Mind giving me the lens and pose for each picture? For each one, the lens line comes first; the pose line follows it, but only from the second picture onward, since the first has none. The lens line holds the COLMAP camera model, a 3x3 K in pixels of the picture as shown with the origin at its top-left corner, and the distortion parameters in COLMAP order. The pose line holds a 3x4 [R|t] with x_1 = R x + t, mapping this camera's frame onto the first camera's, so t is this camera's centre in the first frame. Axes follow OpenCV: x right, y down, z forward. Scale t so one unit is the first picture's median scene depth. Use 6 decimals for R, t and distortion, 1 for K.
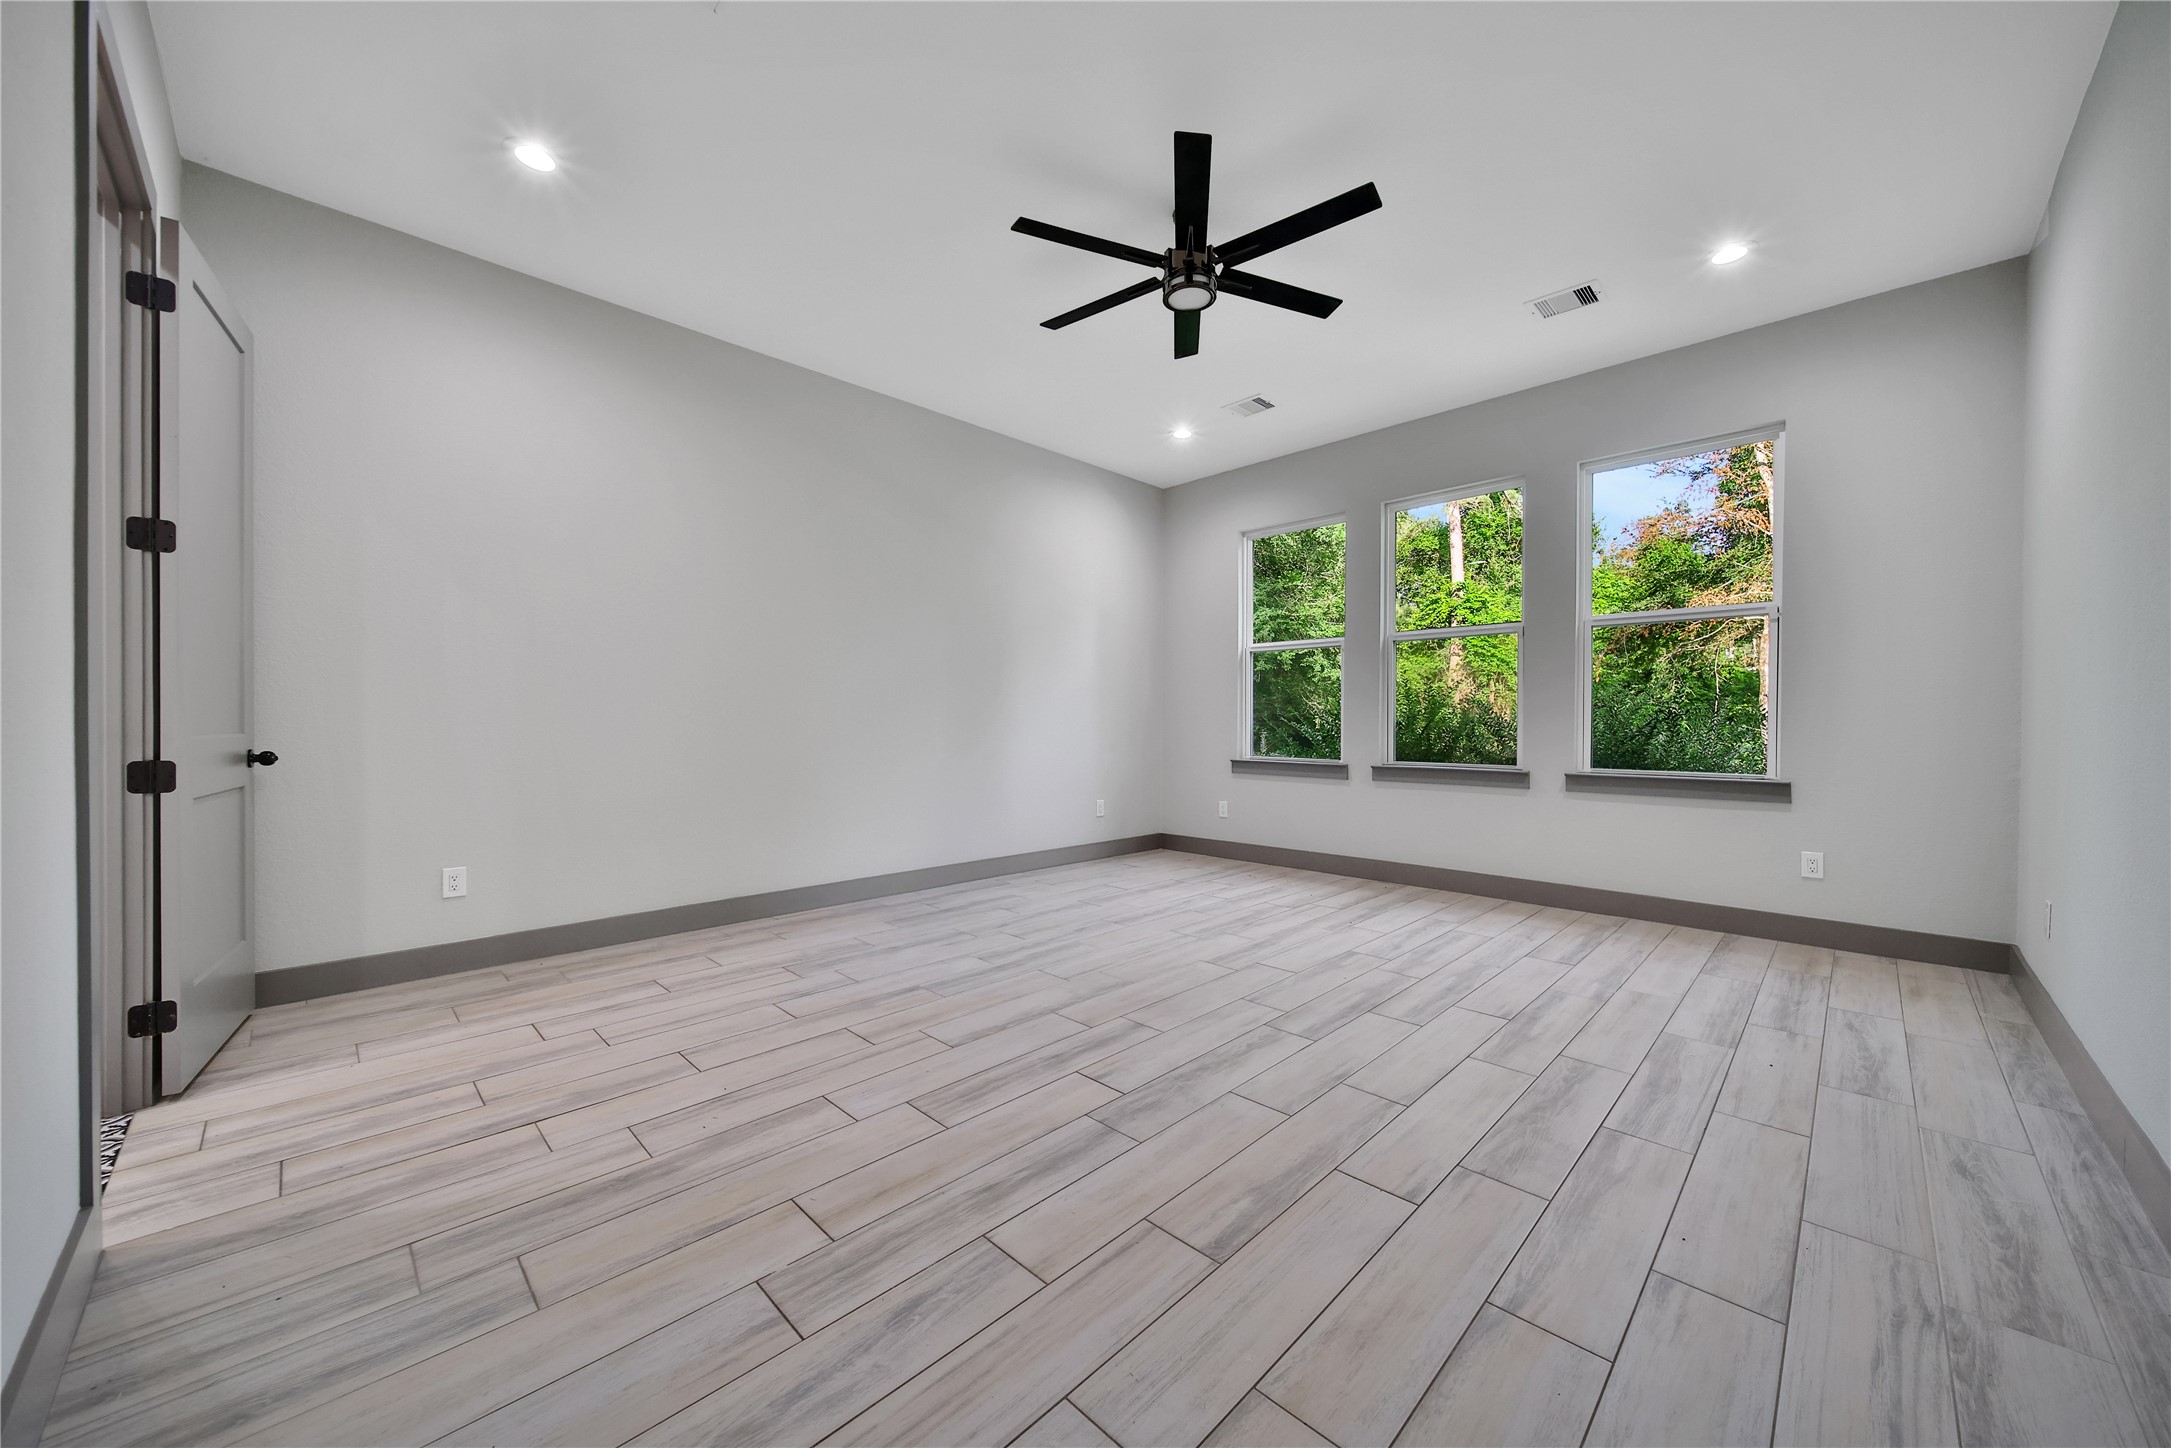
lens RADIAL K [[775.5, 0, 1076.9], [0, 775.5, 728.3], [0, 0, 1]] dist [-0.001563, -0.000315]
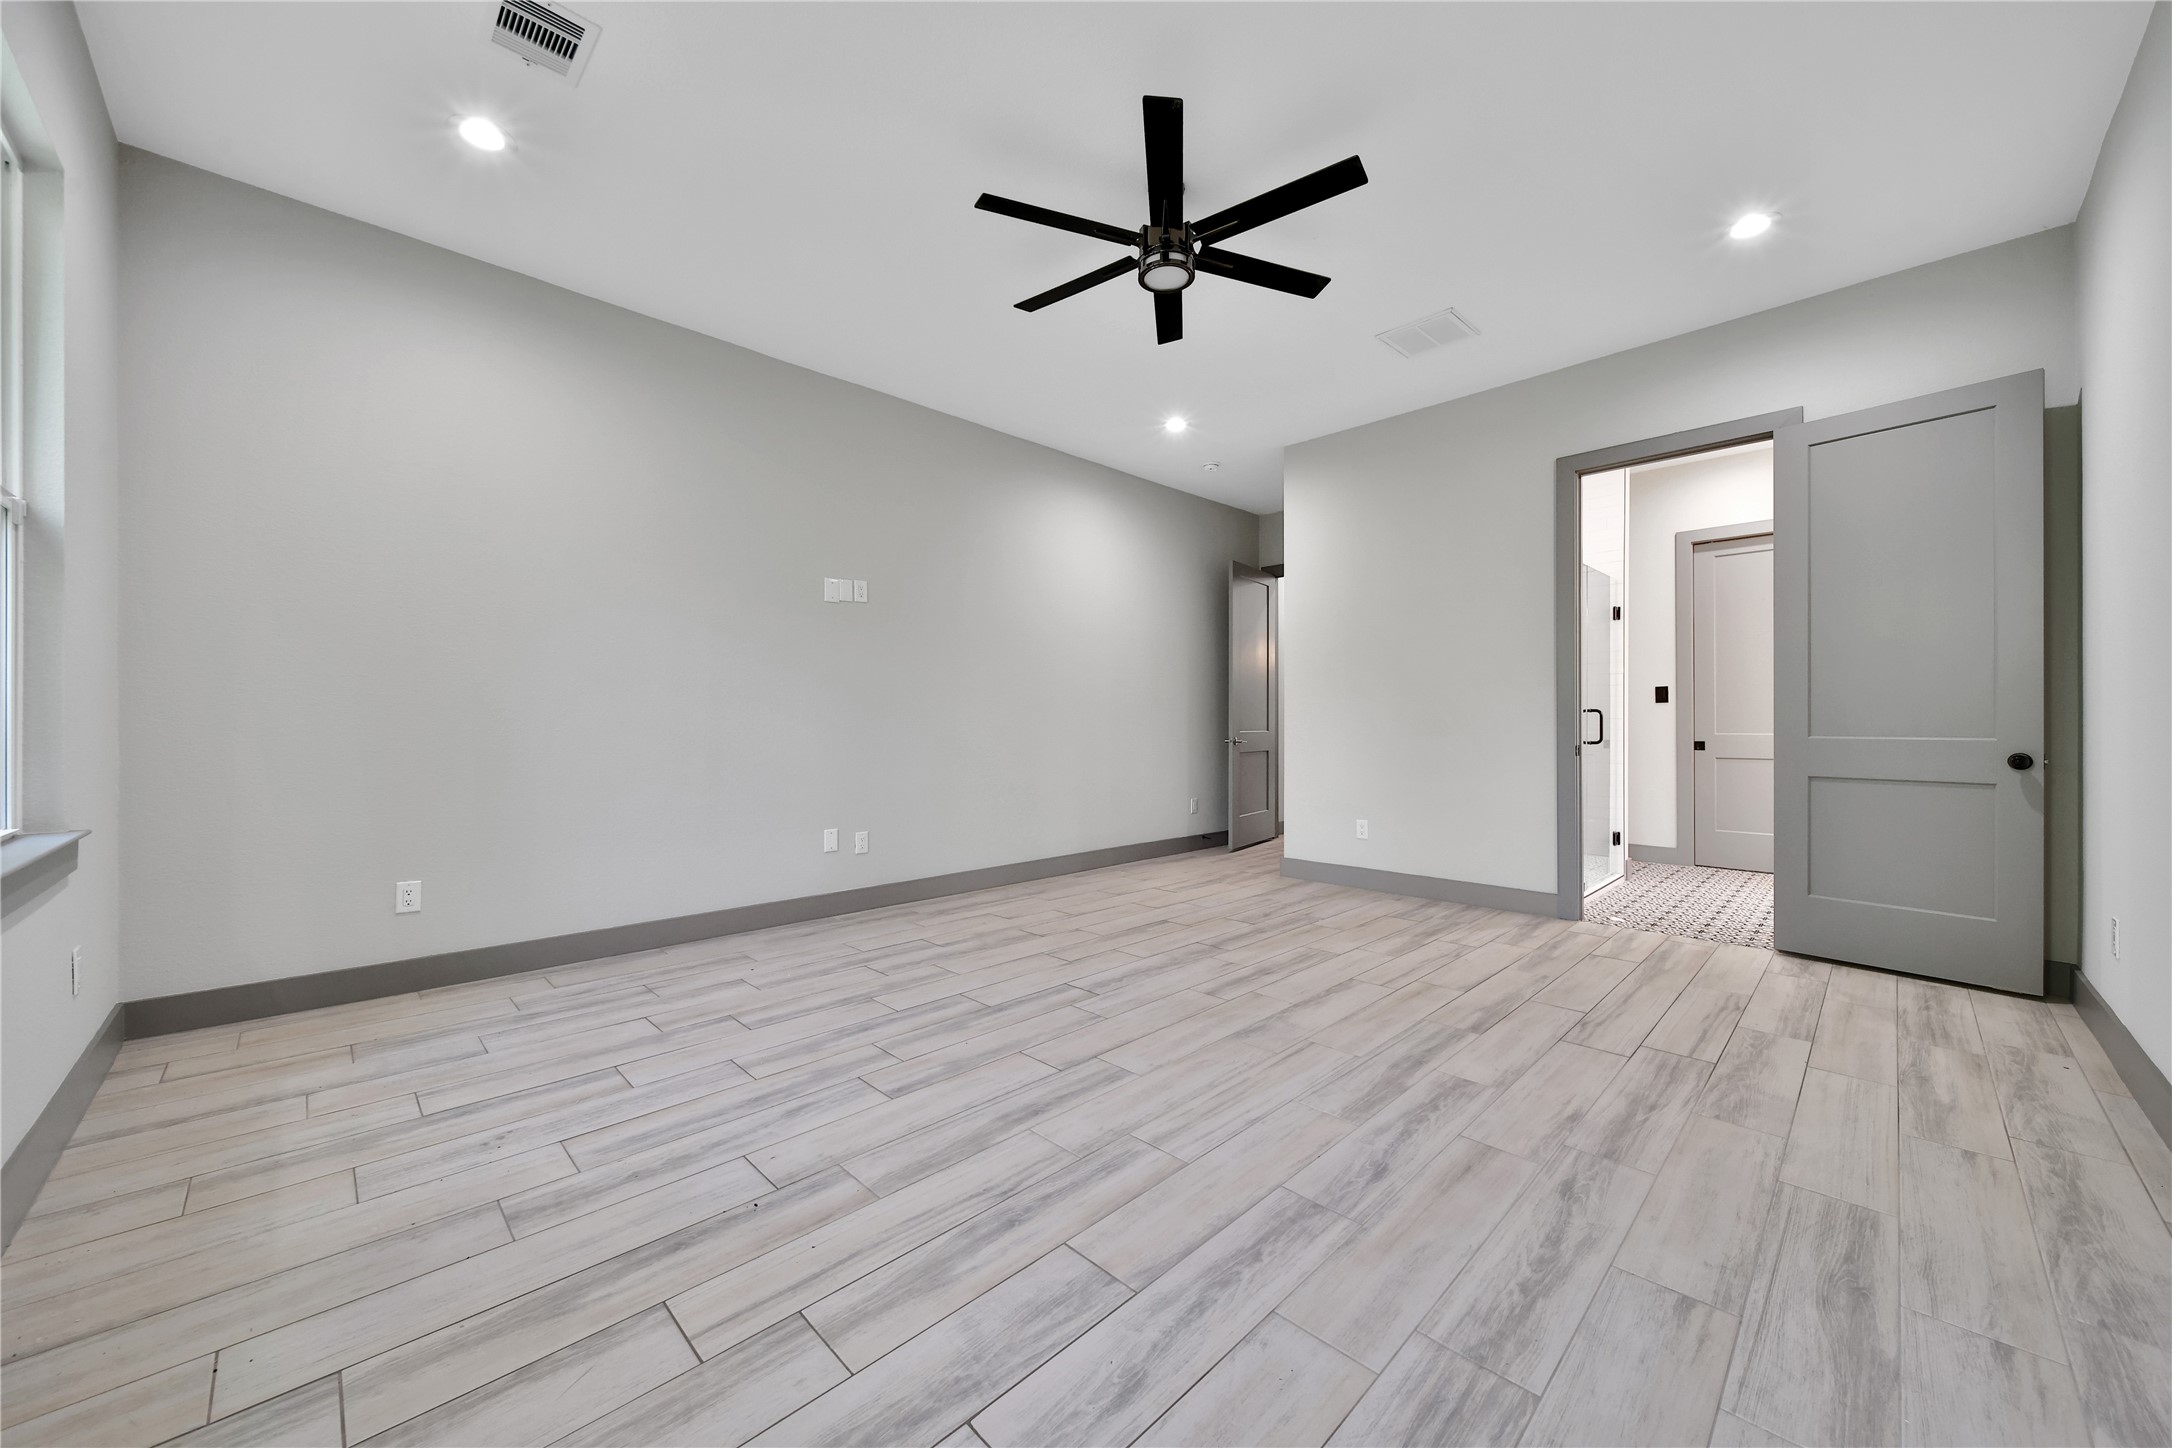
lens RADIAL K [[784.5, 0, 1075.7], [0, 784.5, 723.8], [0, 0, 1]] dist [0.000691, -0.001292]
pose [[-0.999939, -0.002732, 0.010705, 0.246872], [-0.002628, 0.999950, 0.009640, -0.019482], [-0.010730, 0.009612, -0.999896, 1.987972]]
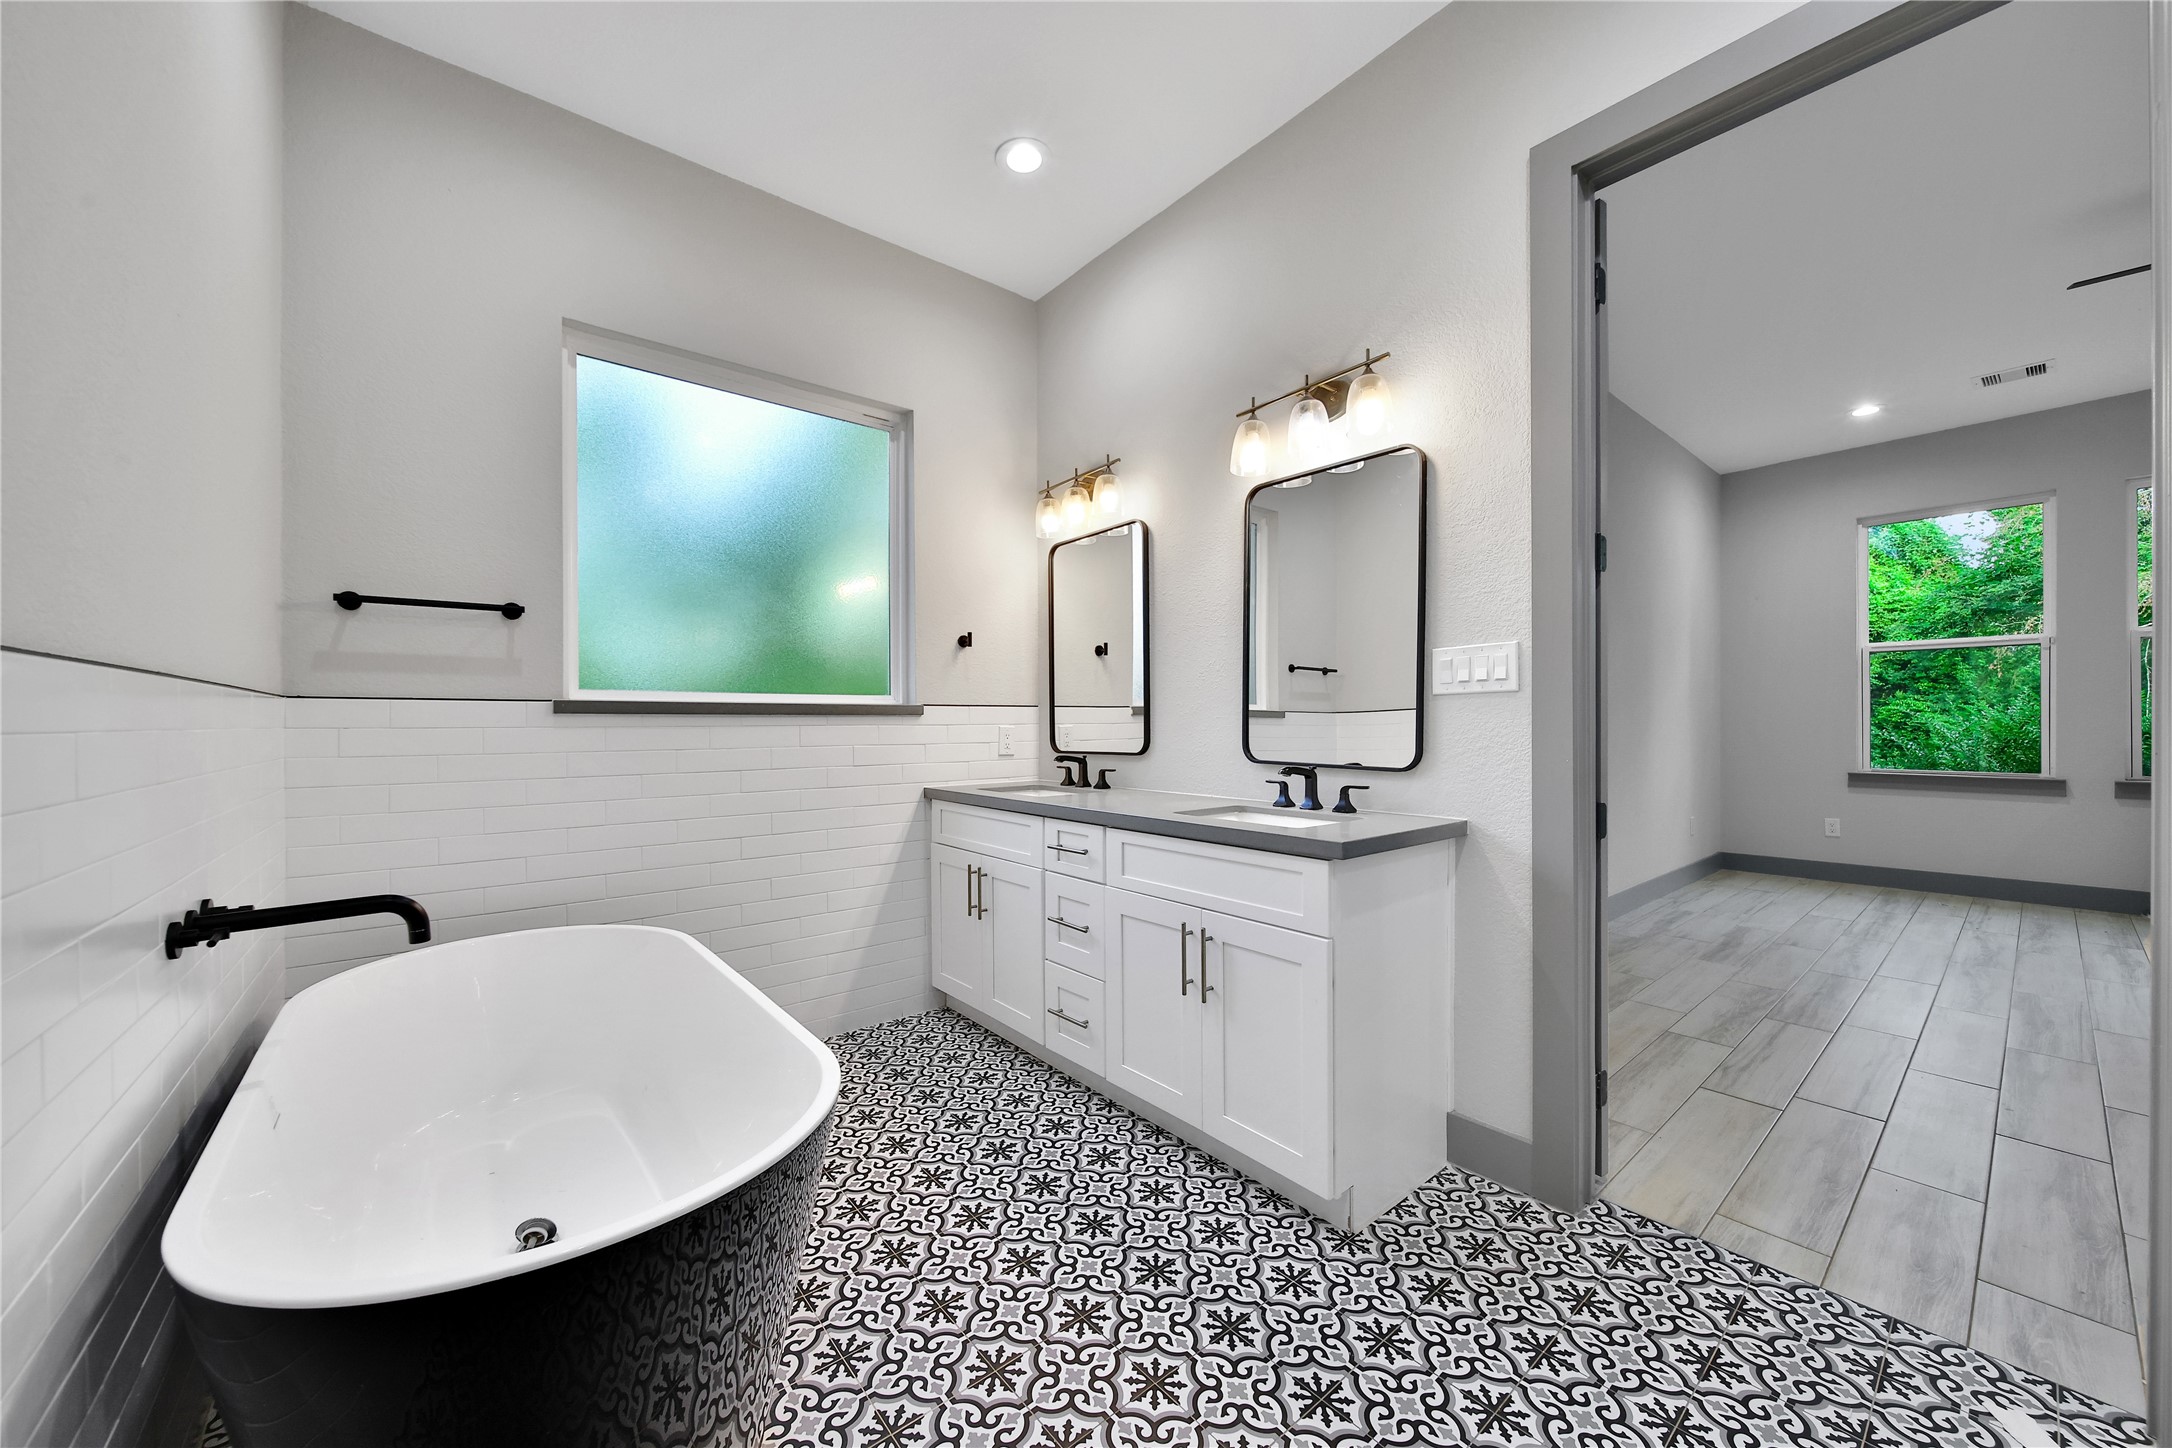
lens RADIAL K [[784.5, 0, 1075.7], [0, 784.5, 723.8], [0, 0, 1]] dist [0.000691, -0.001292]
pose [[0.995356, -0.006310, -0.096054, -1.244972], [0.006645, 0.999973, 0.003166, -0.049790], [0.096032, -0.003789, 0.995371, 0.012271]]
